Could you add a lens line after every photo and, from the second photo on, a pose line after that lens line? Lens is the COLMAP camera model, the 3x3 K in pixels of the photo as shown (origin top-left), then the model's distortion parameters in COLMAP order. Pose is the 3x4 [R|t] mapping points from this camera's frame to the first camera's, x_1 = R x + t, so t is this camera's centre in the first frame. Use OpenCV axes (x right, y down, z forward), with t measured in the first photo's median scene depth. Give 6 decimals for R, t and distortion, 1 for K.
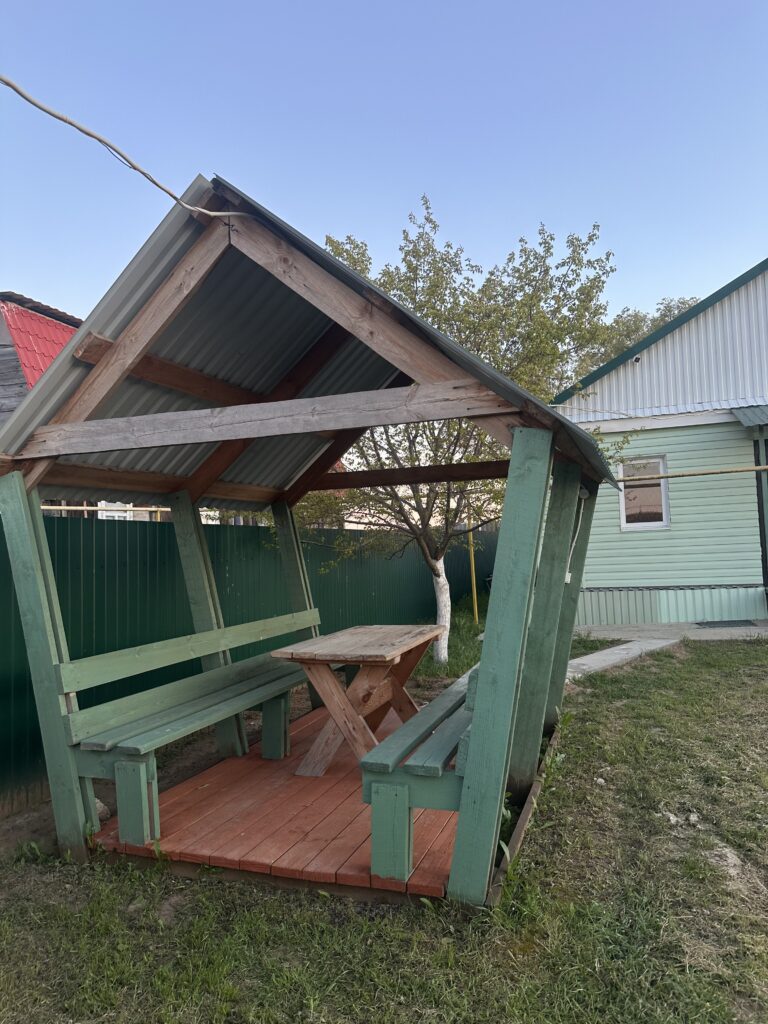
lens RADIAL K [[709.1, 0, 384.0], [0, 709.1, 512.0], [0, 0, 1]] dist [0.114769, -0.168496]
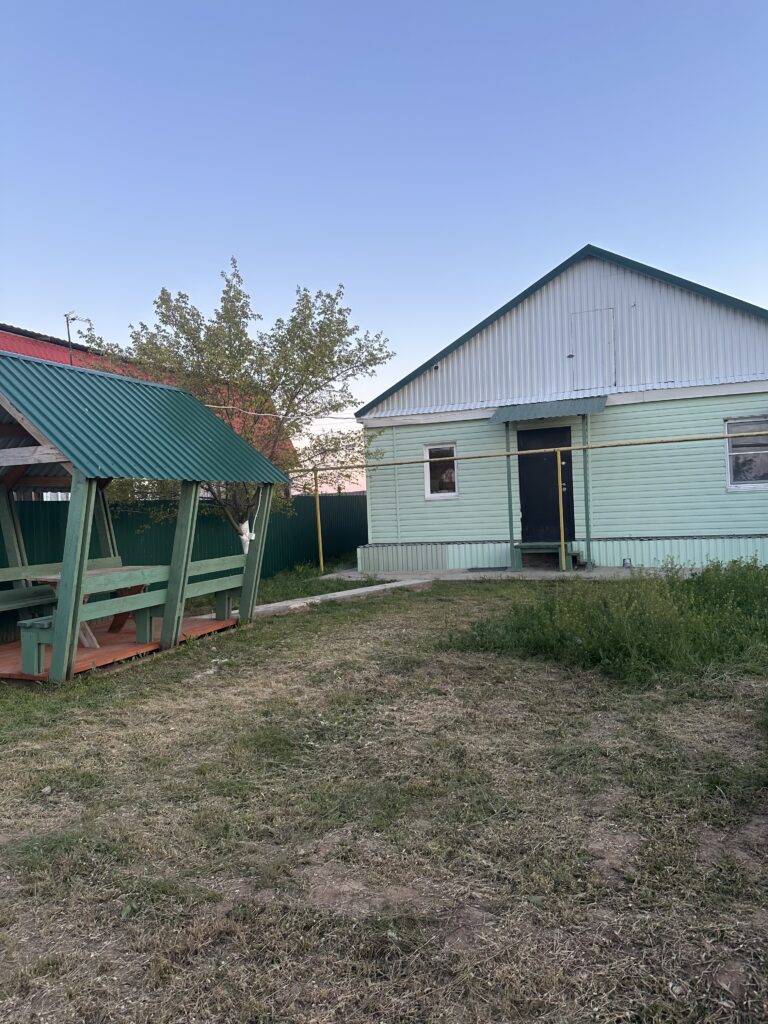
lens RADIAL K [[709.7, 0, 380.6], [0, 709.7, 511.6], [0, 0, 1]] dist [0.106328, -0.136543]
pose [[0.998647, 0.000409, -0.051996, 0.684148], [0.002772, 0.998129, 0.061084, -0.066191], [0.051923, -0.061145, 0.996777, -0.635386]]
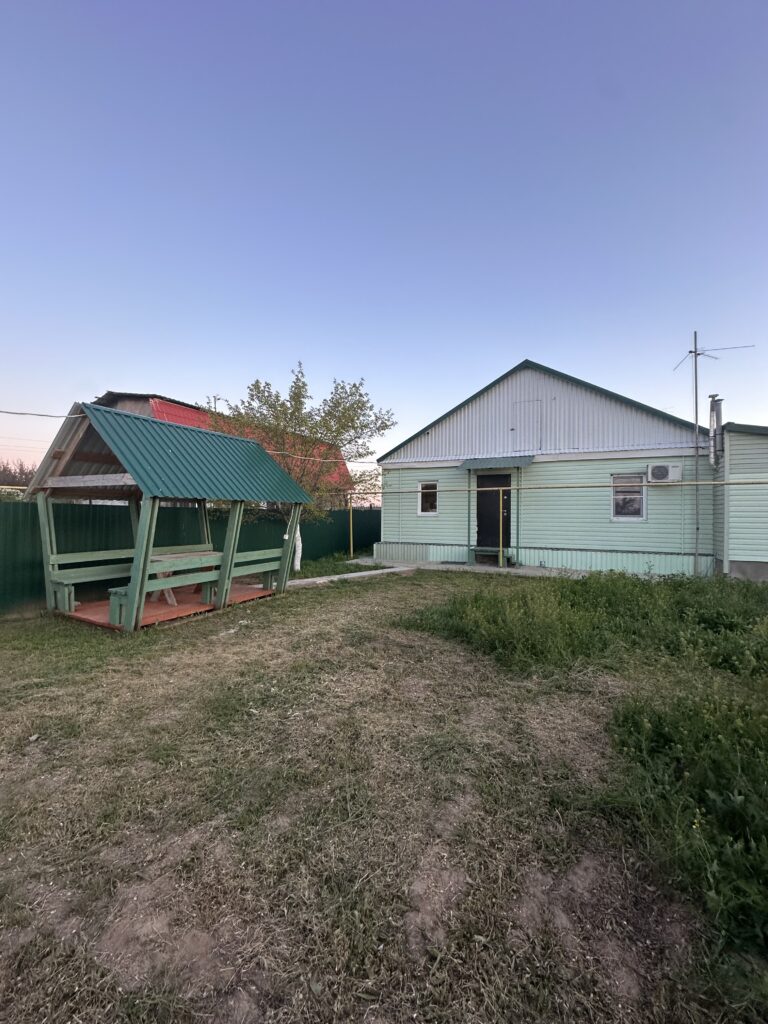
lens RADIAL K [[407.1, 0, 384.0], [0, 407.1, 512.0], [0, 0, 1]] dist [-0.000098, 0.000003]
pose [[0.990563, 0.048777, -0.128087, 0.831685], [-0.042613, 0.997818, 0.050436, -0.085642], [0.130267, -0.044502, 0.990480, -0.376030]]
